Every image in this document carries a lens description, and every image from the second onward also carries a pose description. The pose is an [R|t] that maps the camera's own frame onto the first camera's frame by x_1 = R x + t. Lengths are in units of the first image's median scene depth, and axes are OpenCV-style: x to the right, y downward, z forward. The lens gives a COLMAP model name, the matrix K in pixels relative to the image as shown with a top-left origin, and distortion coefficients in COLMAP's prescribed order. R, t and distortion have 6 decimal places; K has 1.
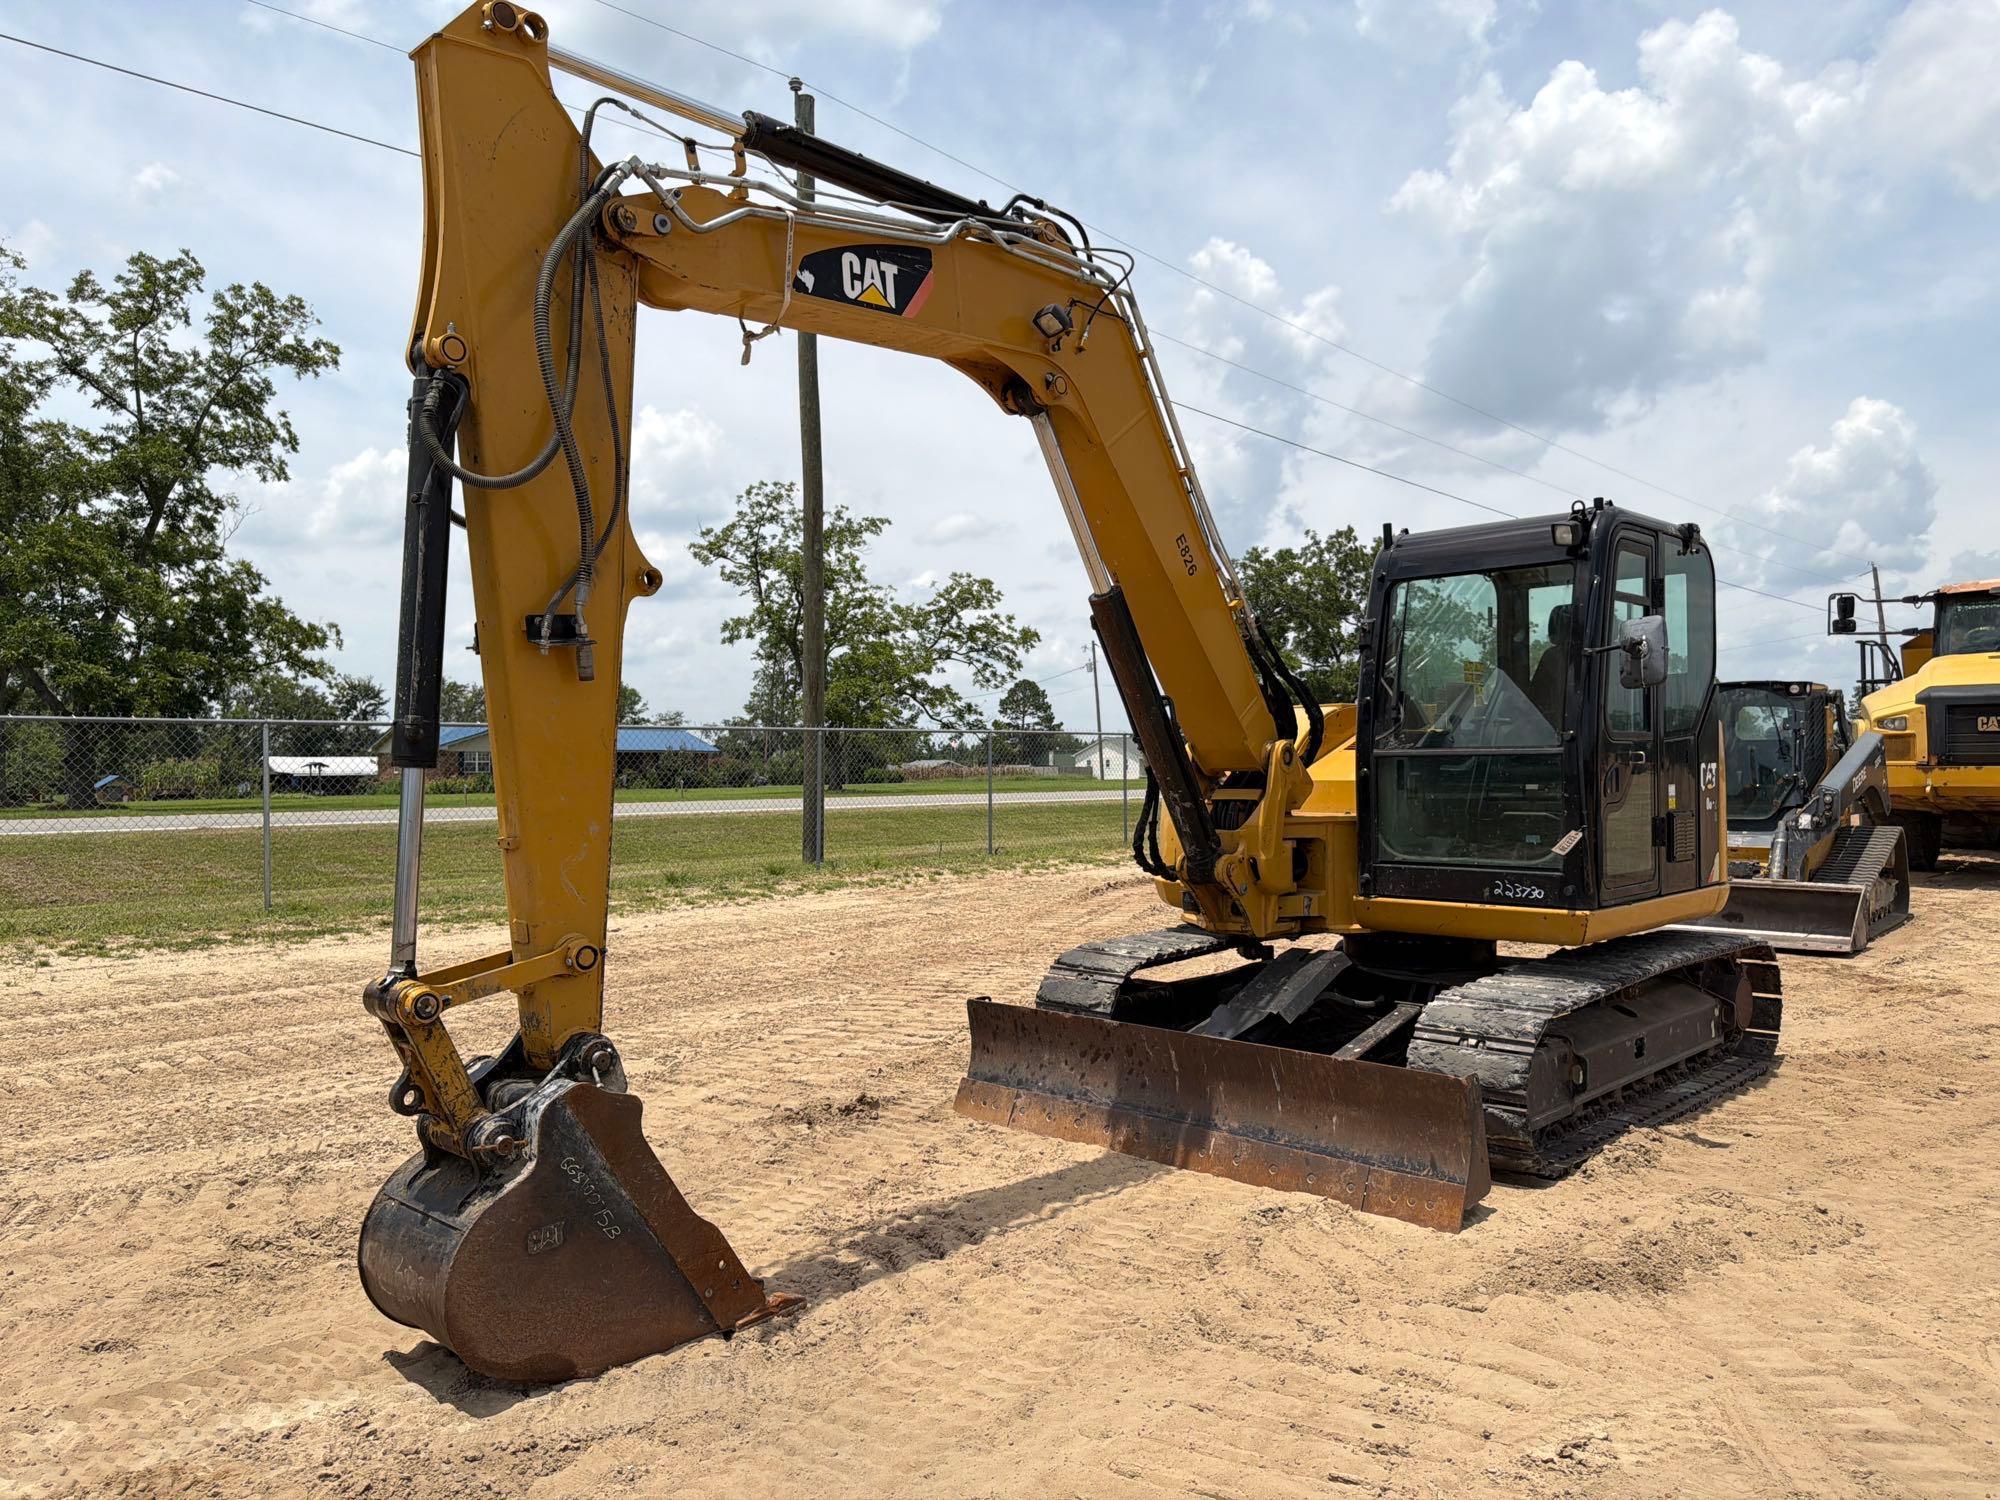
lens RADIAL K [[1398.5, 0, 996.4], [0, 1398.5, 771.4], [0, 0, 1]] dist [0.055955, -0.089716]
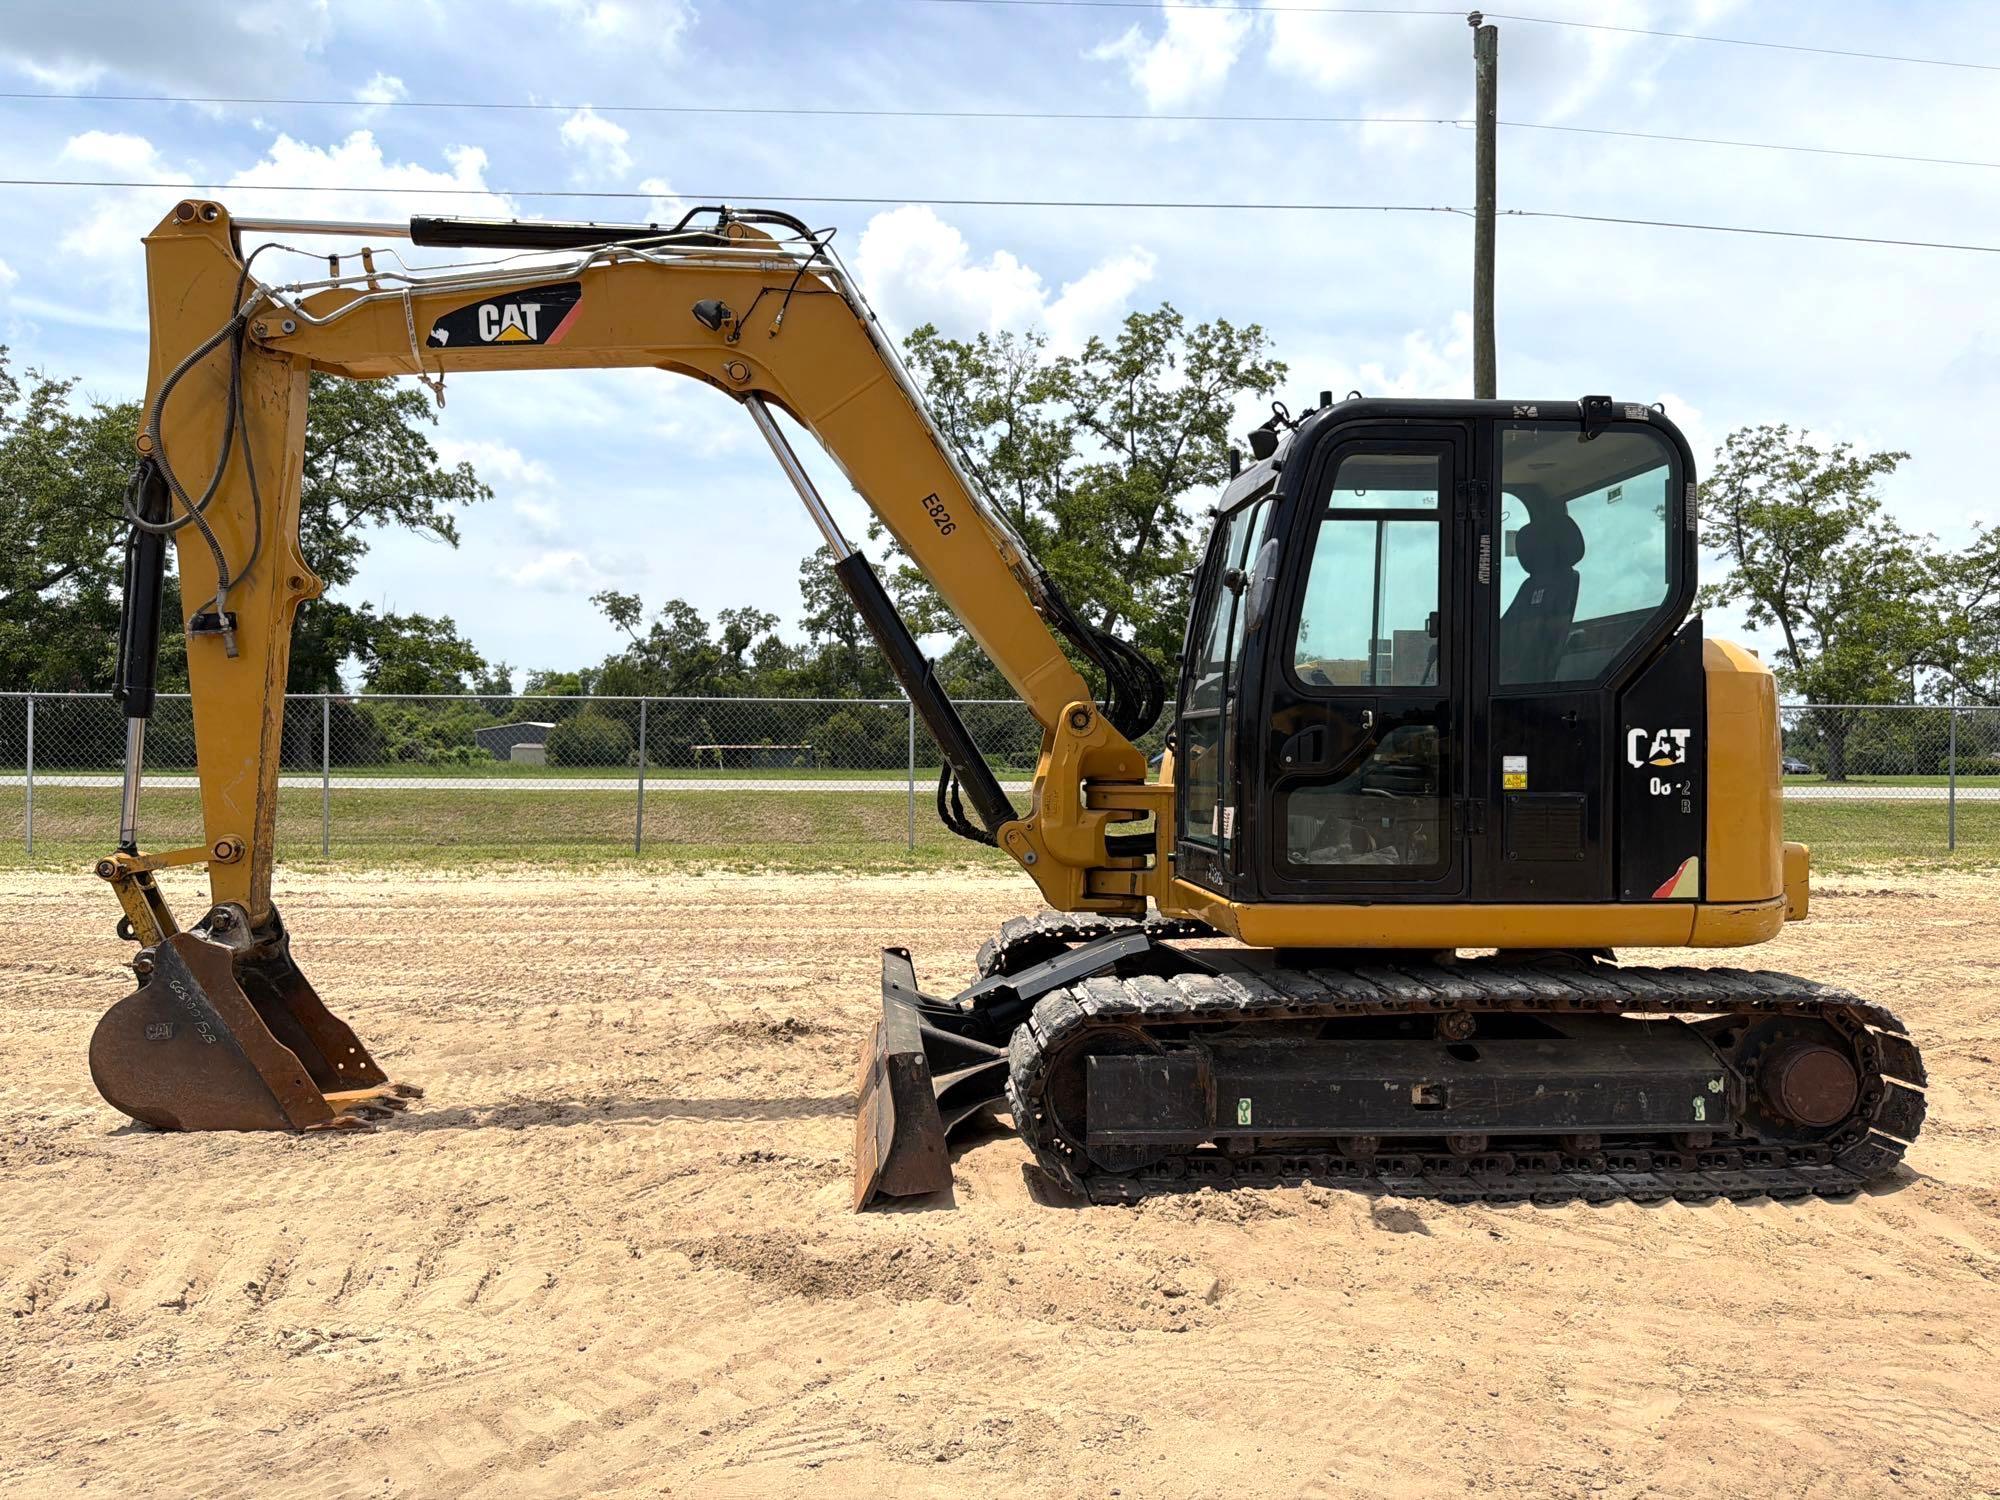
lens RADIAL K [[1407.3, 0, 1007.3], [0, 1407.3, 754.6], [0, 0, 1]] dist [0.066275, -0.116514]
pose [[0.758483, 0.007446, -0.651650, 0.087508], [-0.008491, 0.999963, 0.001542, 0.001597], [0.651637, 0.004364, 0.758518, 0.029592]]
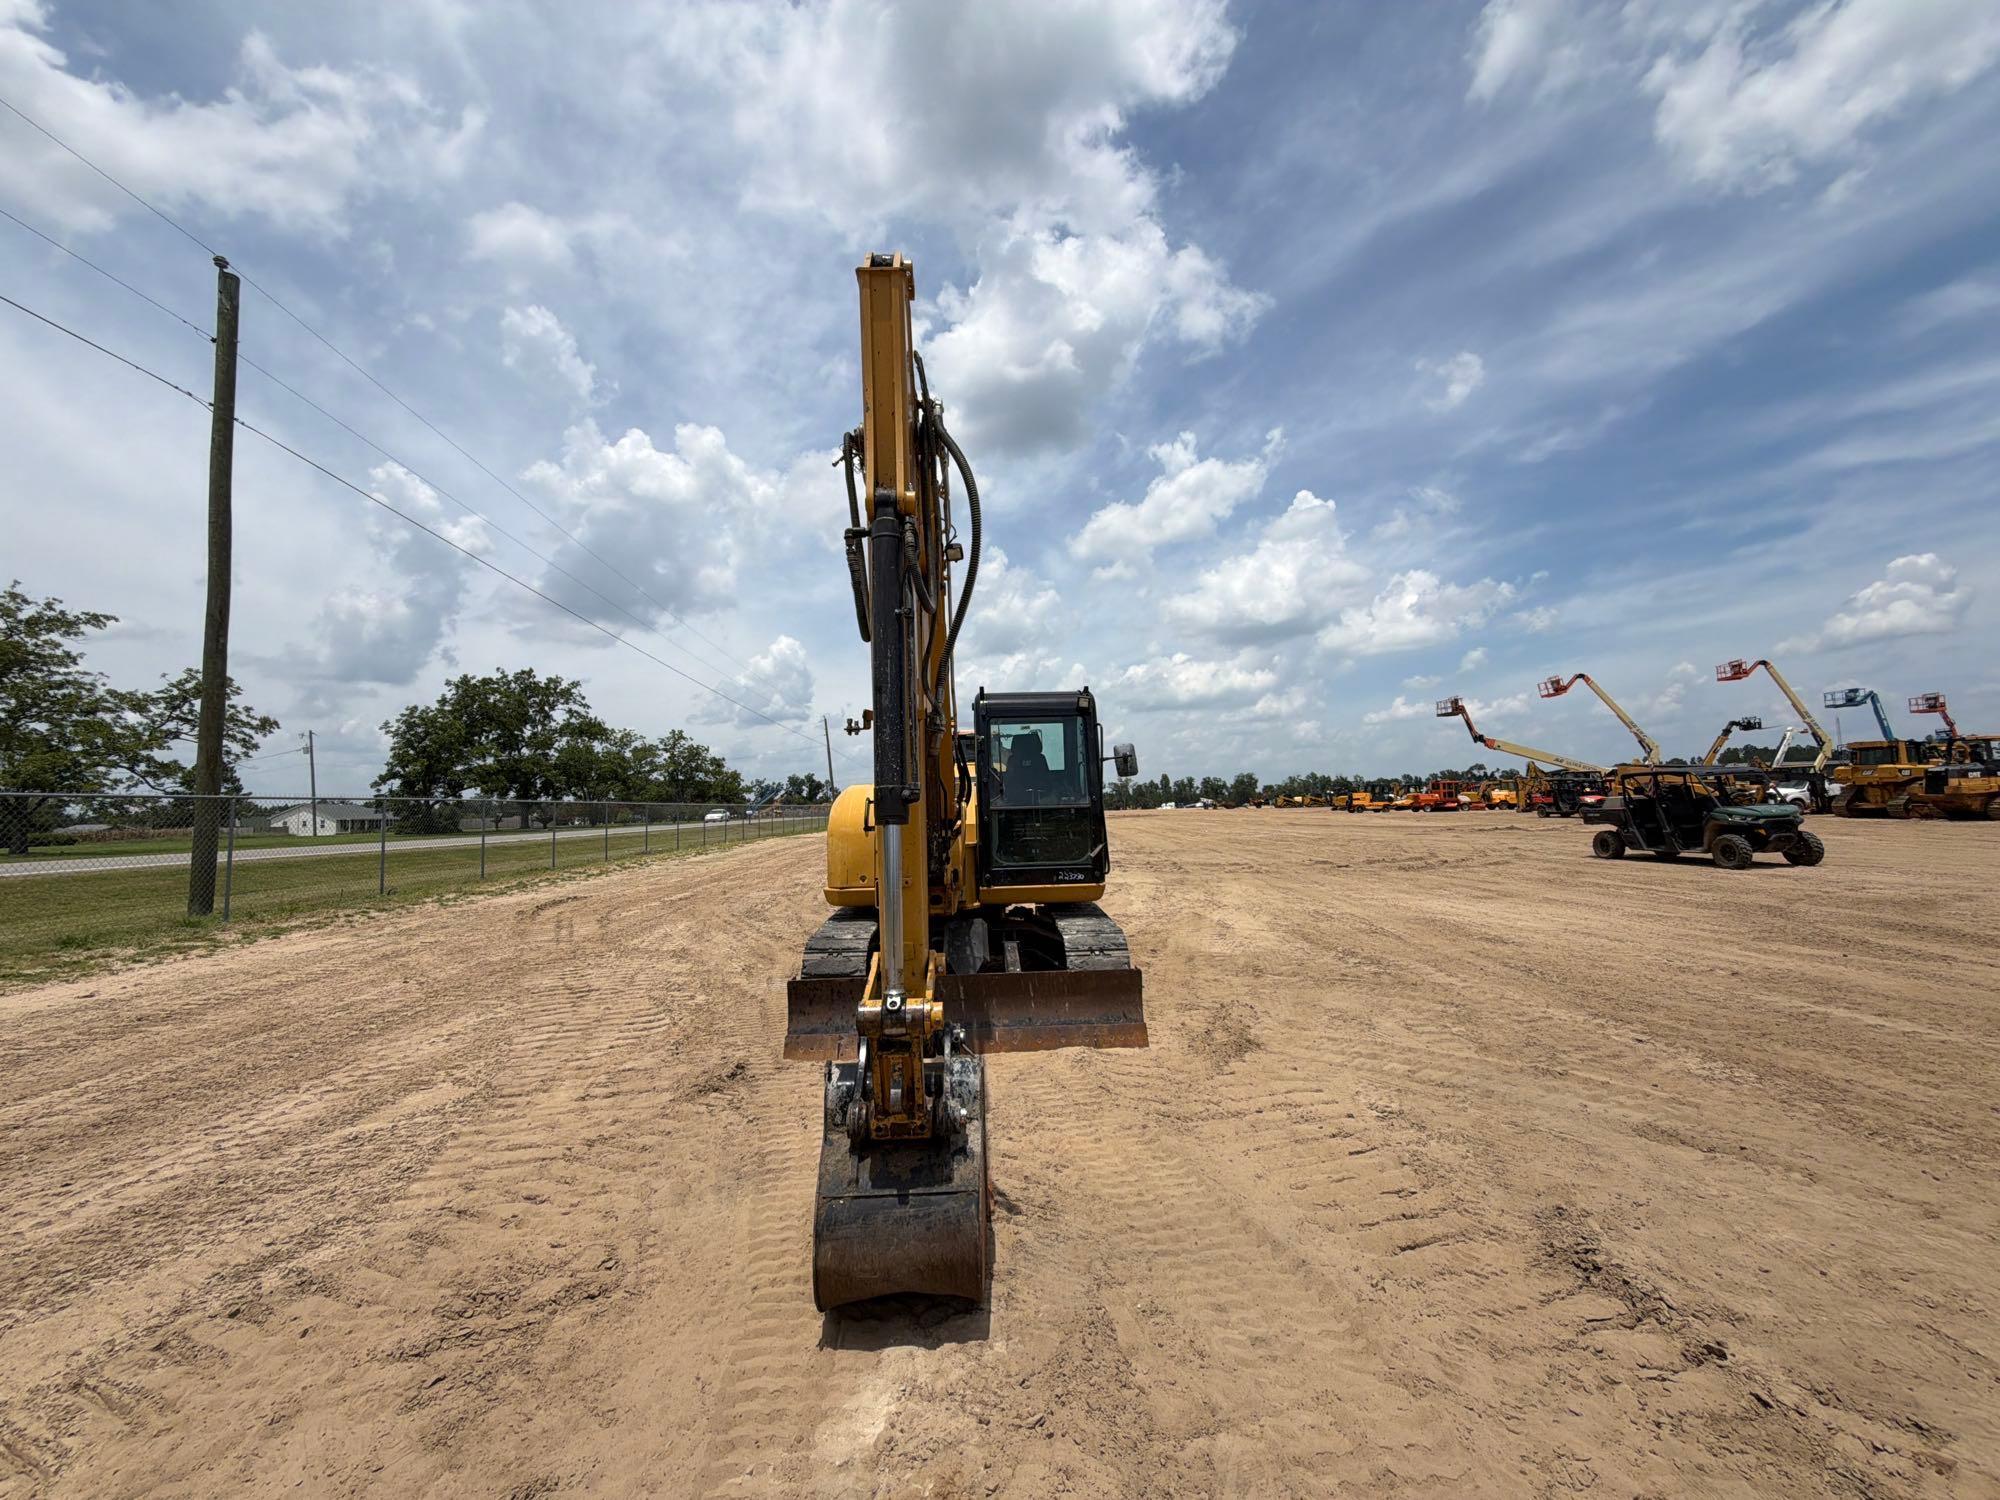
lens RADIAL K [[793.7, 0, 1000.4], [0, 793.7, 746.8], [0, 0, 1]] dist [-0.001752, 0.000339]
pose [[0.687793, 0.045302, 0.724492, -0.056630], [0.022437, 0.996247, -0.083595, -0.000740], [-0.725560, 0.073752, 0.684196, 0.029923]]
